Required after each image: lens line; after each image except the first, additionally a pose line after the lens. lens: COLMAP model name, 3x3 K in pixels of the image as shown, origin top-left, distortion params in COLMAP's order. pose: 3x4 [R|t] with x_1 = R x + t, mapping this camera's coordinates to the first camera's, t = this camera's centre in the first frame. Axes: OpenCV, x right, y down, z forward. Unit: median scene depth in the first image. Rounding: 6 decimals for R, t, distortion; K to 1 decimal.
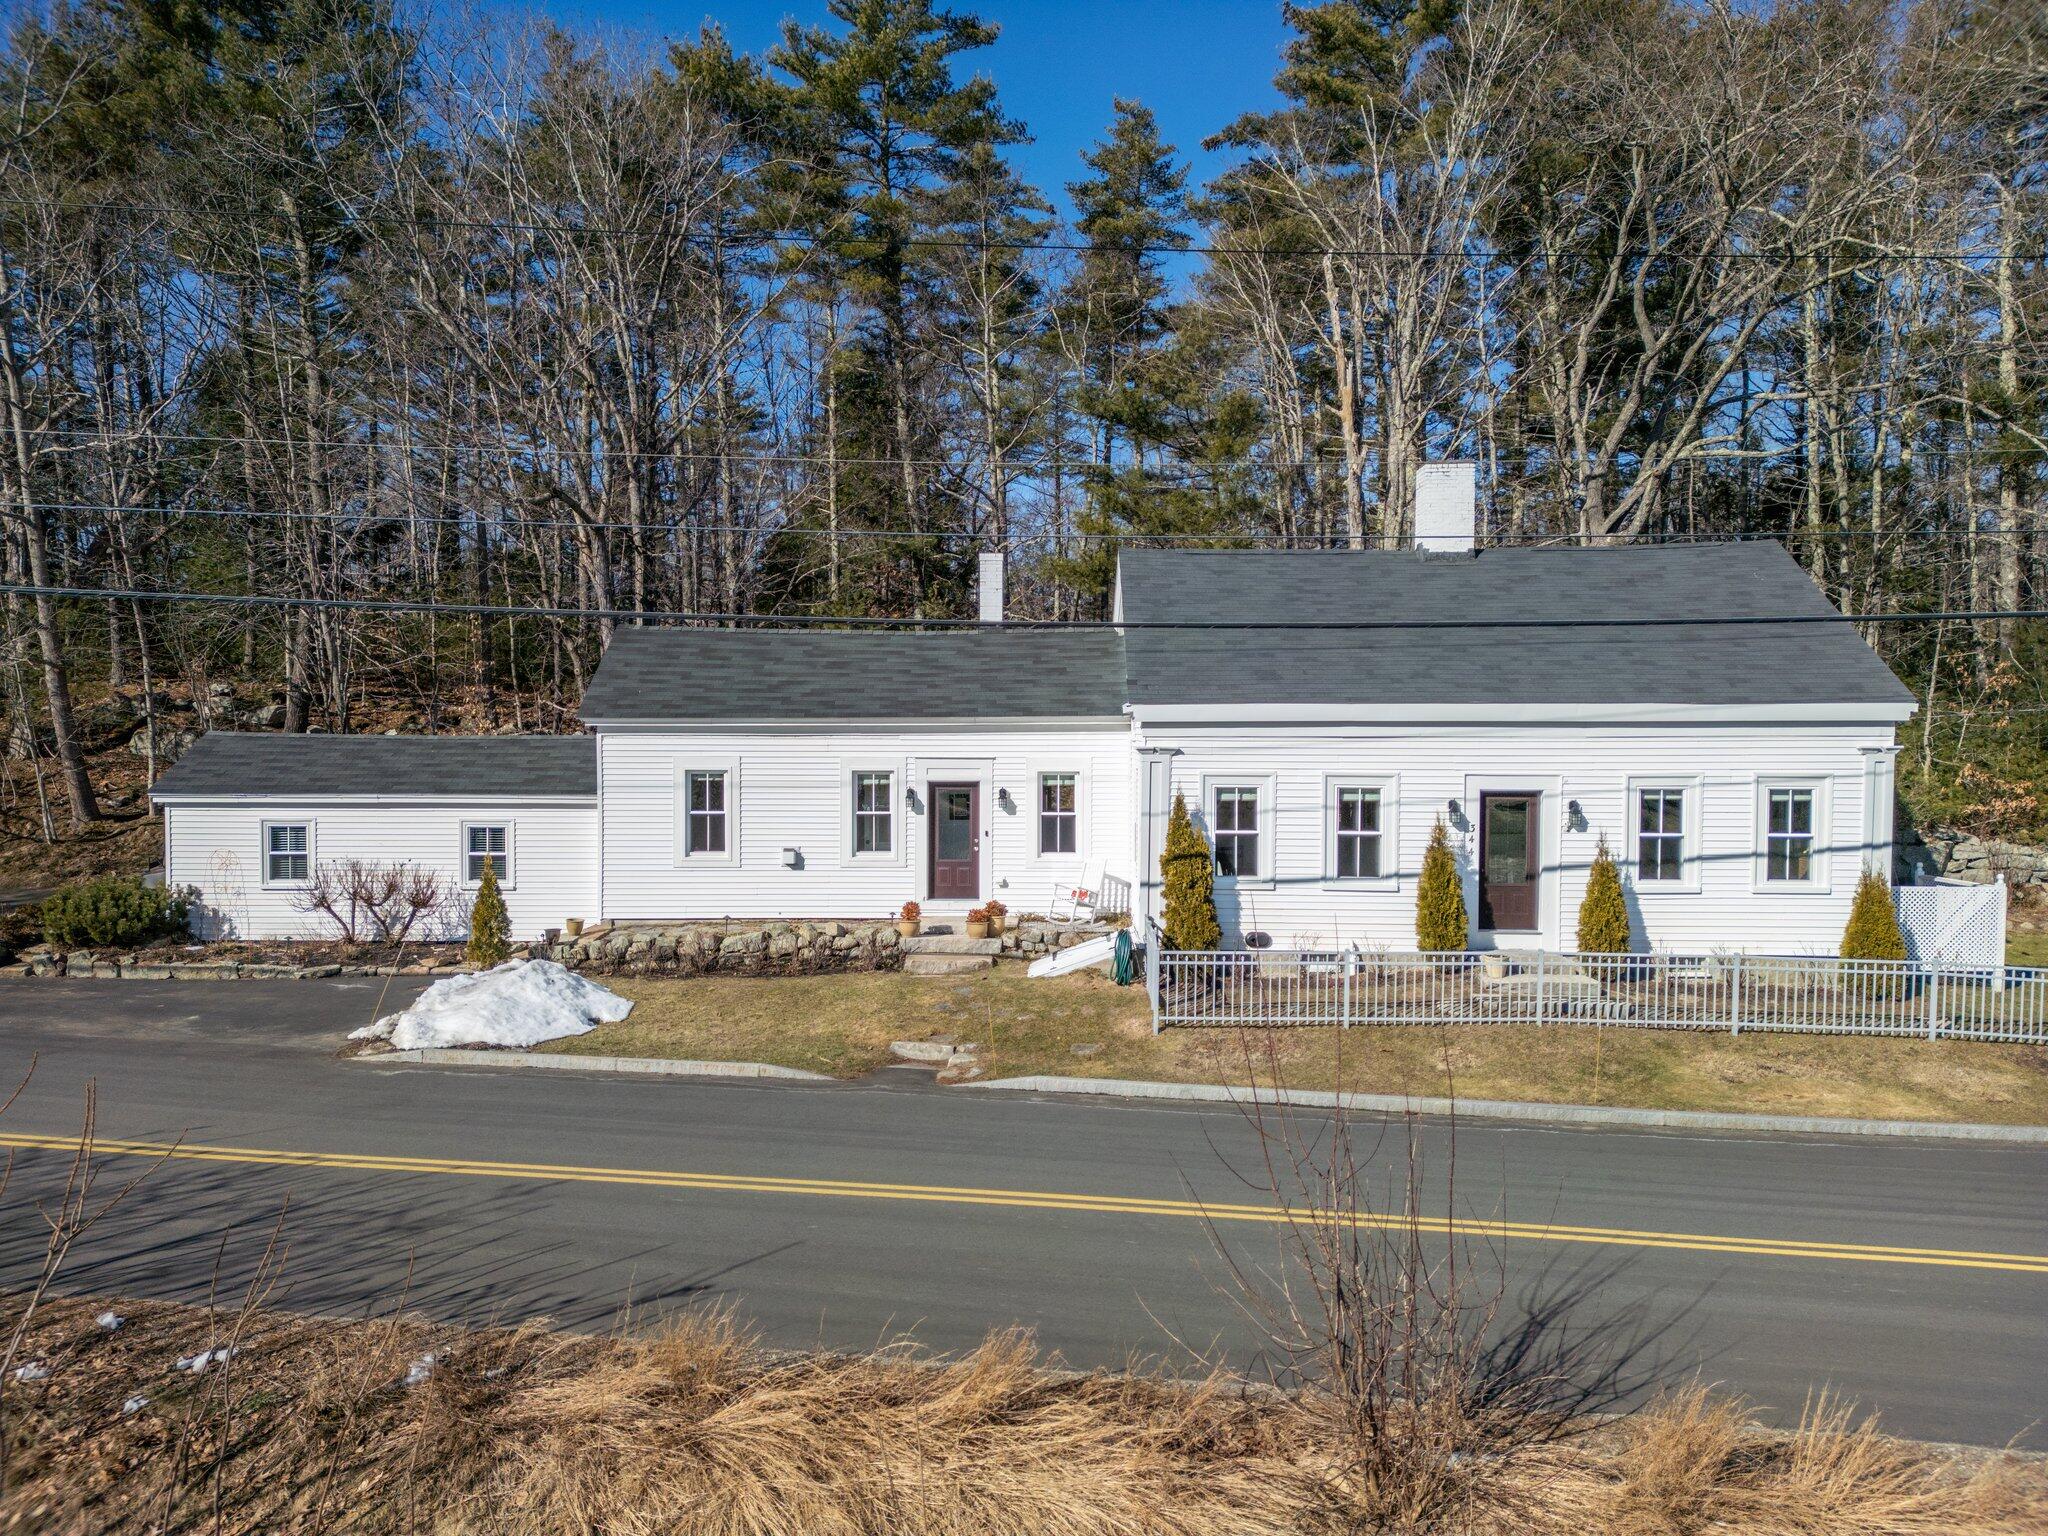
lens RADIAL K [[1461.1, 0, 1024.0], [0, 1461.1, 768.0], [0, 0, 1]] dist [0.140987, -0.217328]
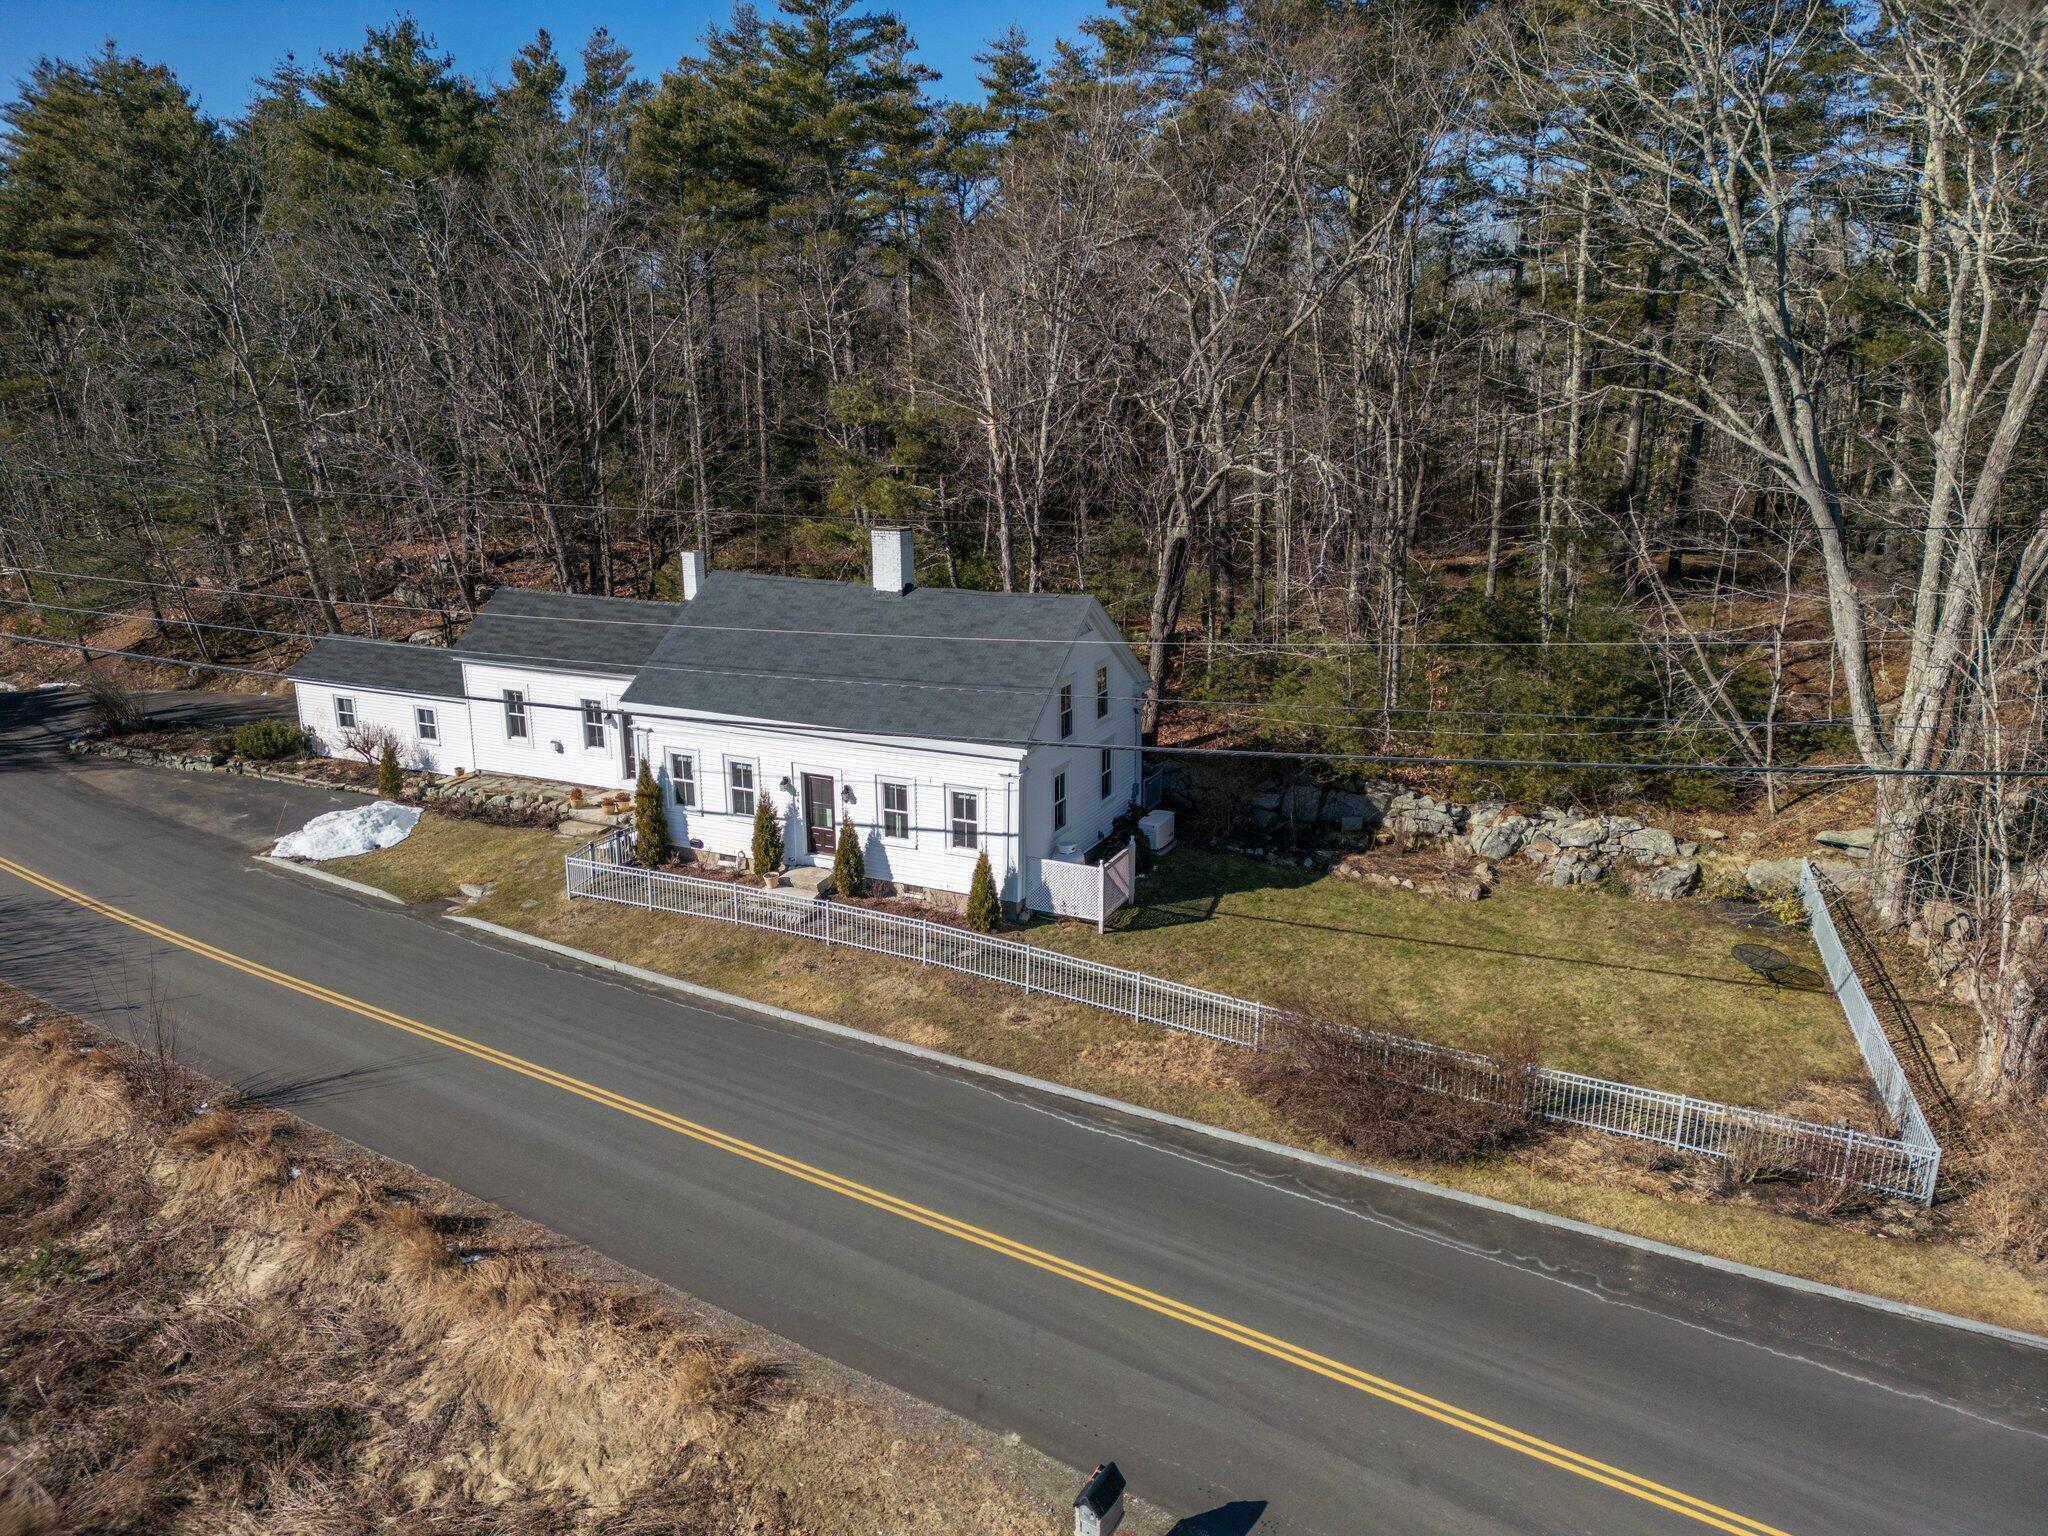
lens RADIAL K [[1461.1, 0, 1024.0], [0, 1461.1, 768.0], [0, 0, 1]] dist [0.140987, -0.217328]
pose [[0.905930, 0.106514, -0.409811, 1.181778], [-0.005829, 0.970889, 0.239459, -0.373411], [0.423387, -0.214545, 0.880179, -0.307591]]
